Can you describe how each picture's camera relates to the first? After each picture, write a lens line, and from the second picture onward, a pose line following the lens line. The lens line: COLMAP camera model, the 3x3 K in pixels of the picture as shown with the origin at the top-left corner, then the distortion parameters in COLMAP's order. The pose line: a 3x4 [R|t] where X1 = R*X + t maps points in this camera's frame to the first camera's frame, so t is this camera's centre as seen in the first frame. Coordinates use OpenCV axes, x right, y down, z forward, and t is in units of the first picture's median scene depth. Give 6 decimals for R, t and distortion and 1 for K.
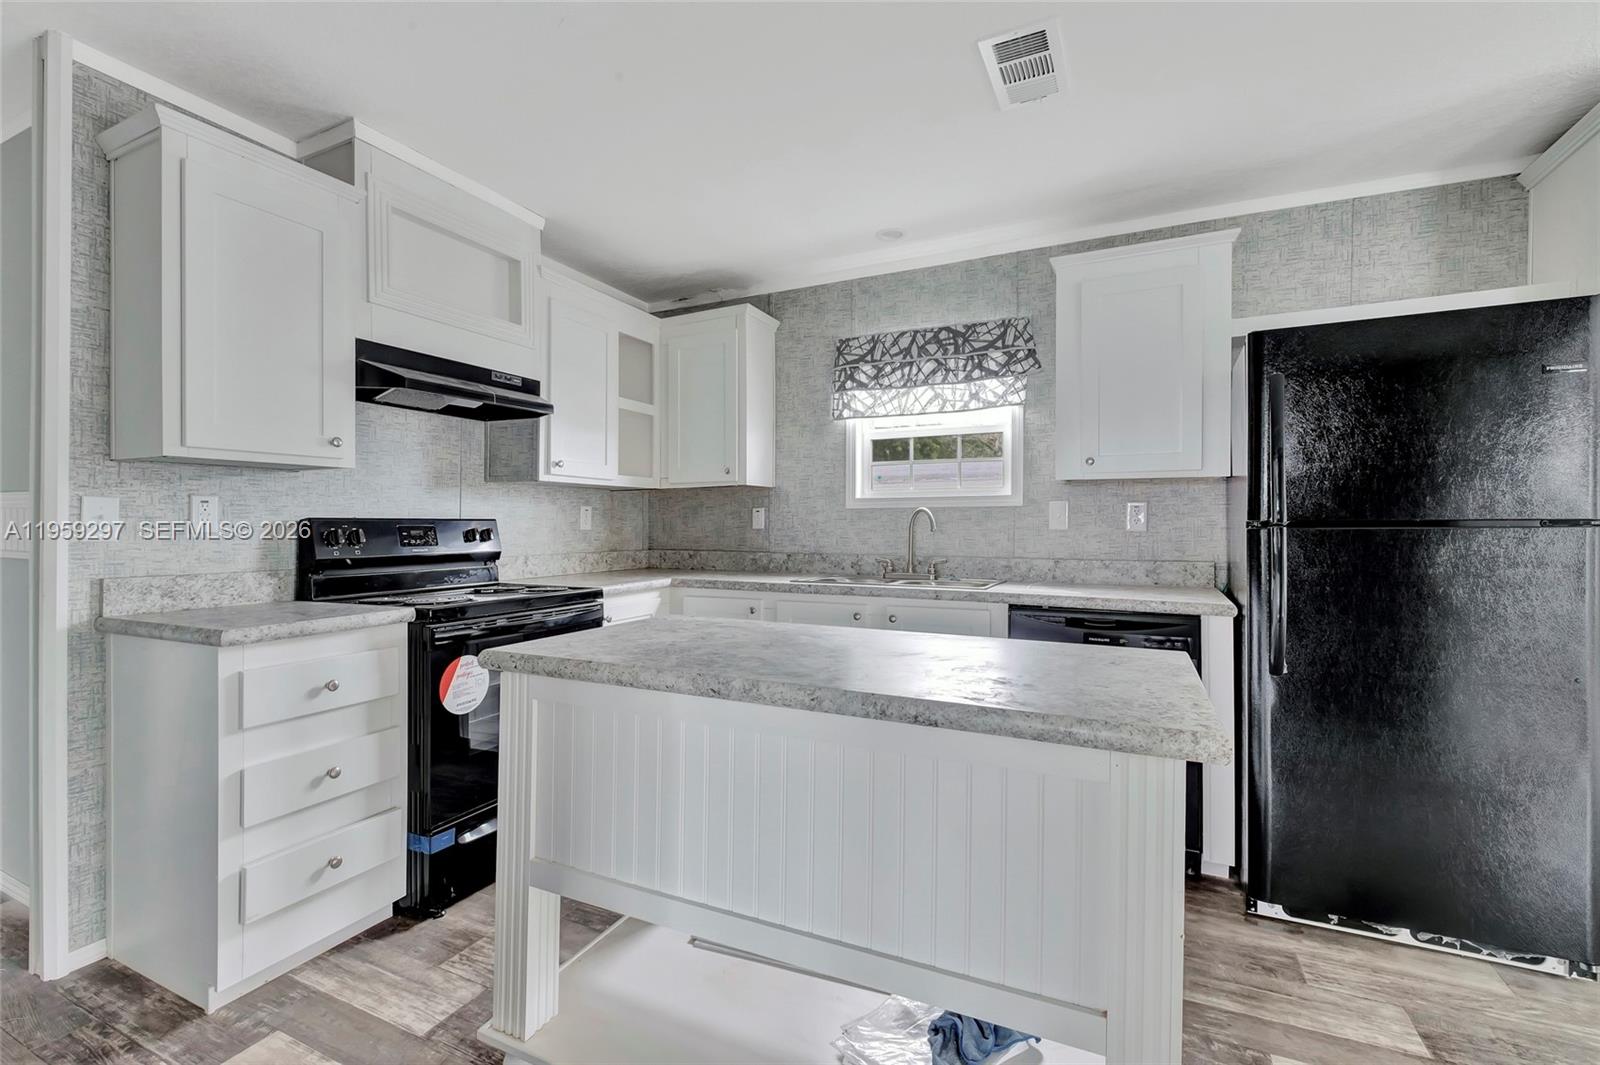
lens RADIAL K [[692.6, 0, 797.9], [0, 692.6, 528.7], [0, 0, 1]] dist [-0.004506, -0.002627]
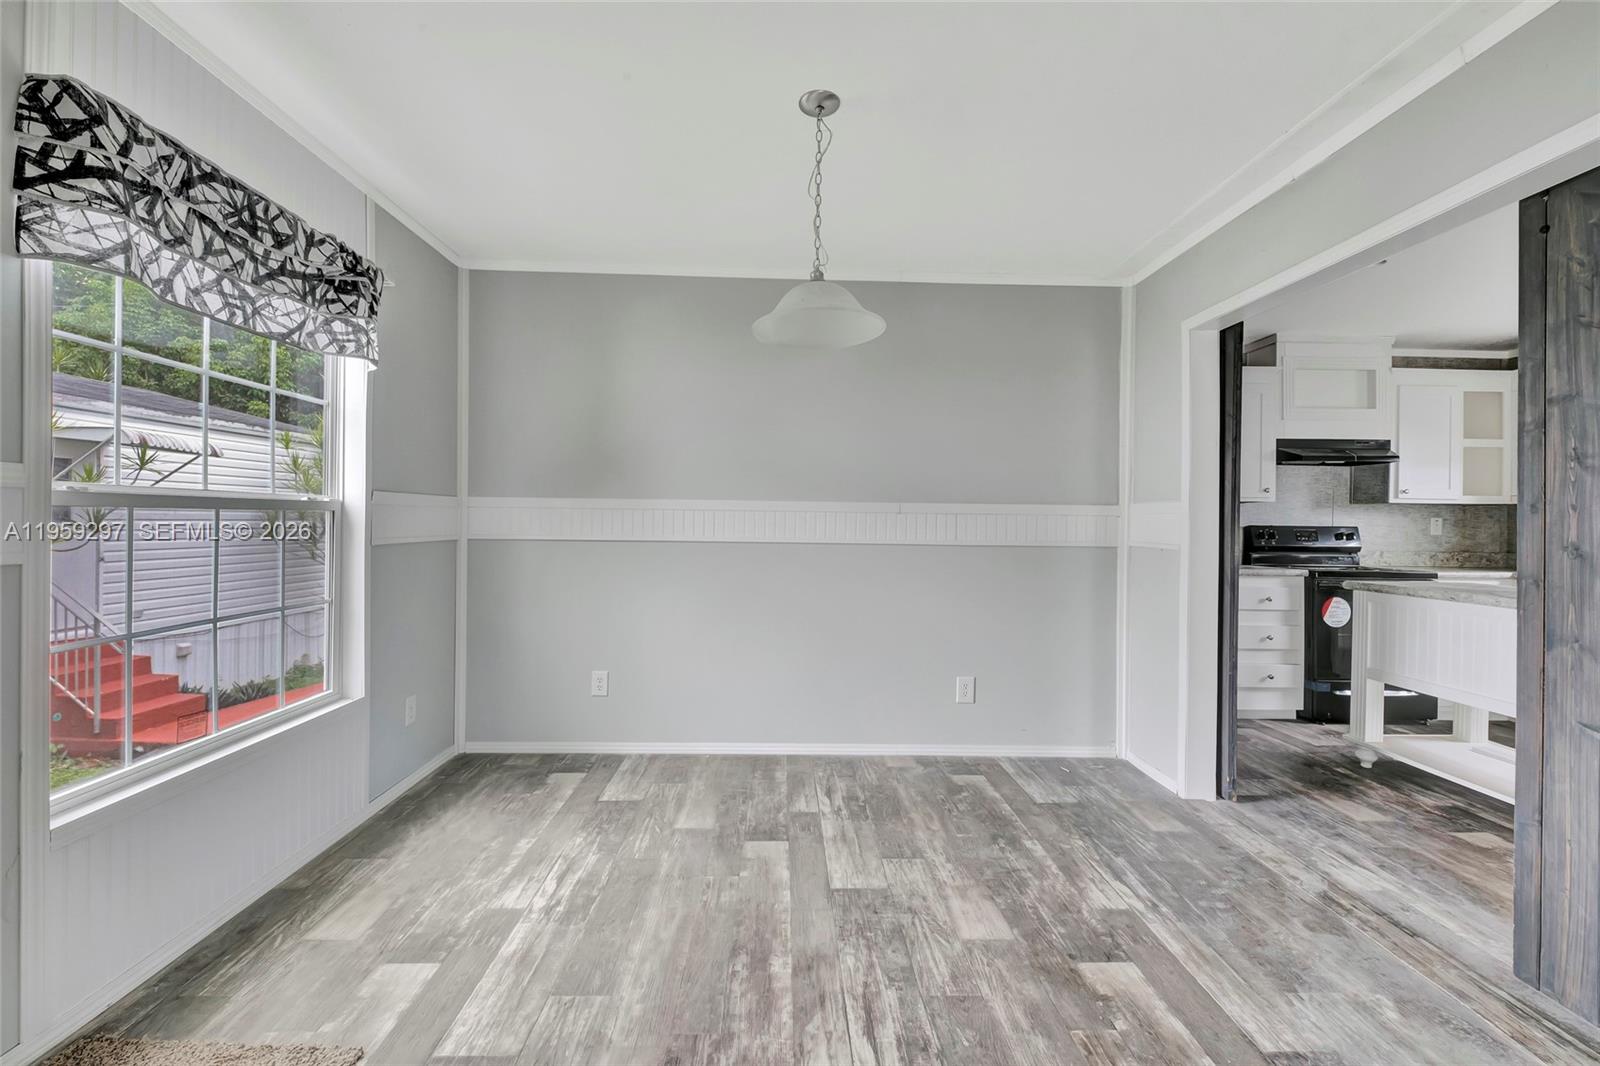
lens RADIAL K [[692.6, 0, 767.6], [0, 692.6, 520.8], [0, 0, 1]] dist [-0.004506, -0.002627]
pose [[0.431660, -0.004478, -0.902025, 0.390986], [-0.017614, 0.999755, -0.013392, 0.016509], [0.901864, 0.021669, 0.431475, -0.870815]]
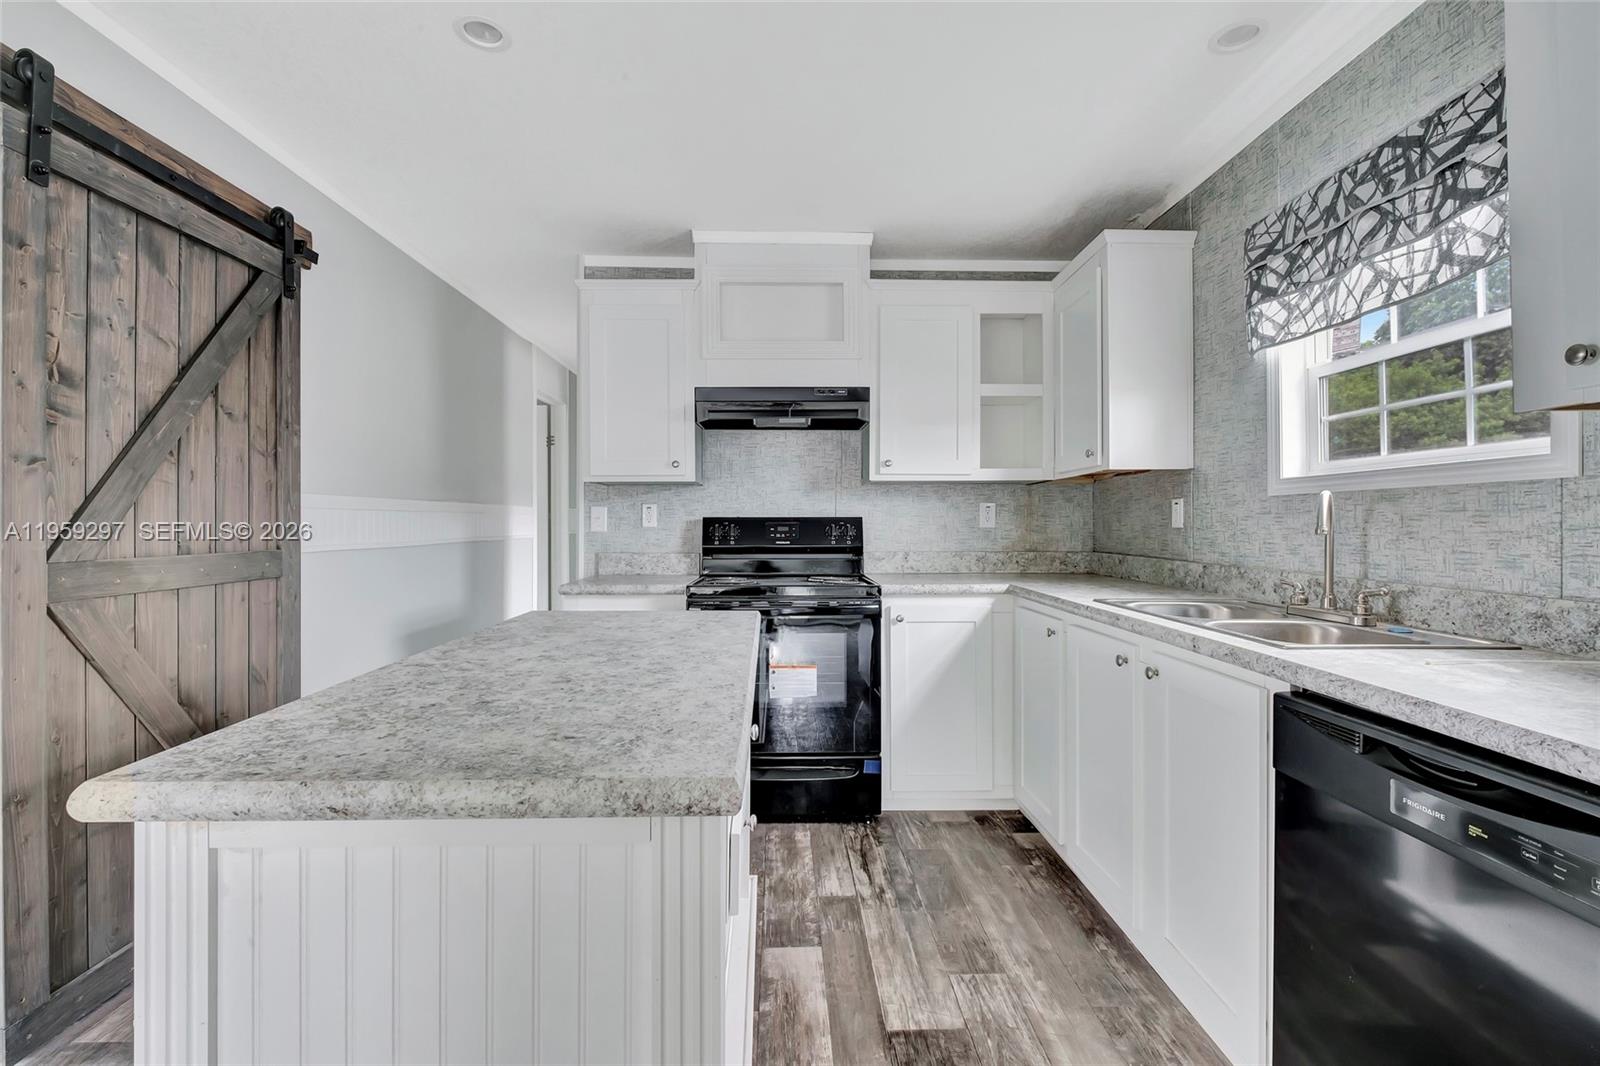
lens RADIAL K [[692.6, 0, 792.4], [0, 692.6, 522.6], [0, 0, 1]] dist [-0.004506, -0.002627]
pose [[0.453541, -0.000378, -0.891235, 0.464370], [-0.005571, 0.999979, -0.003260, -0.000771], [0.891218, 0.006444, 0.453530, 0.367356]]
